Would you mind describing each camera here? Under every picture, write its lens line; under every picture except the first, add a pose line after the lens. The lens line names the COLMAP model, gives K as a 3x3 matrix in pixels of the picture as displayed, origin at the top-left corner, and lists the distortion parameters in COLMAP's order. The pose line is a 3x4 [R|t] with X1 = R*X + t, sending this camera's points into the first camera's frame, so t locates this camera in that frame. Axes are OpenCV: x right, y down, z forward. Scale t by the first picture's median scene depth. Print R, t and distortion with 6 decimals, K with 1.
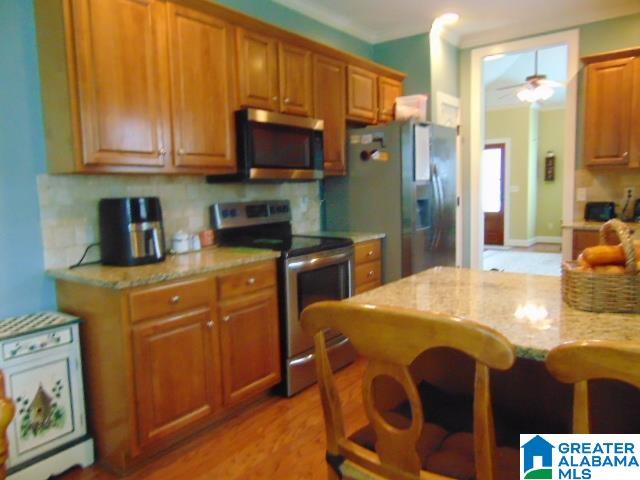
lens RADIAL K [[478.6, 0, 317.7], [0, 478.6, 236.6], [0, 0, 1]] dist [-0.033684, 0.066859]
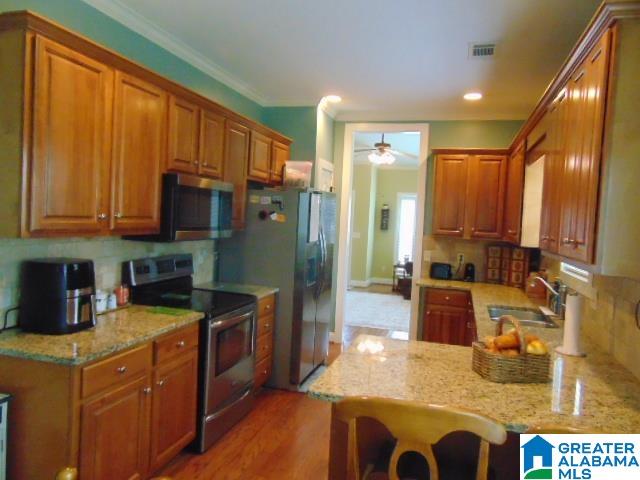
lens RADIAL K [[478.6, 0, 317.7], [0, 478.6, 236.6], [0, 0, 1]] dist [-0.033684, 0.066859]
pose [[0.935482, 0.058372, 0.348520, -0.181013], [-0.039639, 0.997372, -0.060648, -0.067405], [-0.351144, 0.042920, 0.935337, -0.064162]]
